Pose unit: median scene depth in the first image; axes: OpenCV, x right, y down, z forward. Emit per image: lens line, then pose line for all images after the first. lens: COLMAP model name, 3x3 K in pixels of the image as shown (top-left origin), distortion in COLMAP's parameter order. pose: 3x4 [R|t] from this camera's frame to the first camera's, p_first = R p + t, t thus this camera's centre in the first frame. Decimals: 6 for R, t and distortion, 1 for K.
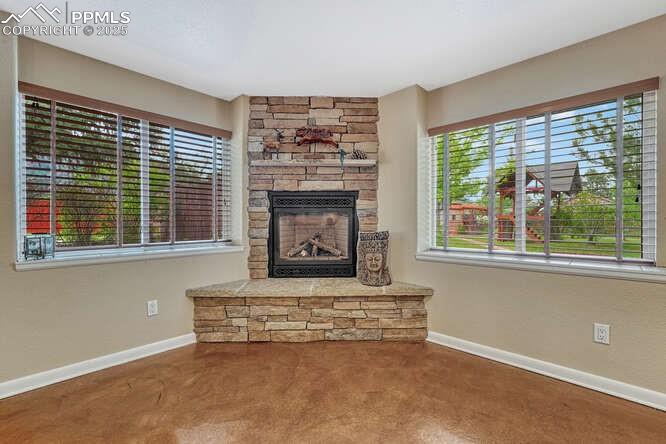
lens RADIAL K [[287.1, 0, 330.2], [0, 287.1, 222.5], [0, 0, 1]] dist [-0.003845, -0.000012]
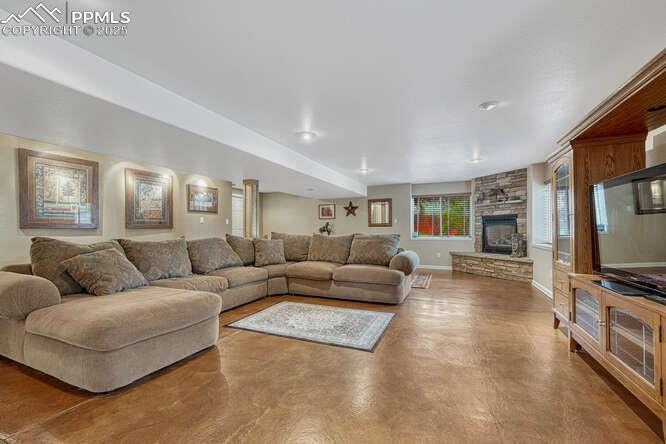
lens RADIAL K [[287.1, 0, 330.2], [0, 287.1, 222.5], [0, 0, 1]] dist [-0.003845, -0.000012]
pose [[0.328538, -0.020179, -0.944275, 1.643290], [-0.001928, 0.999755, -0.022035, -0.000160], [0.944489, 0.009060, 0.328419, -0.996355]]
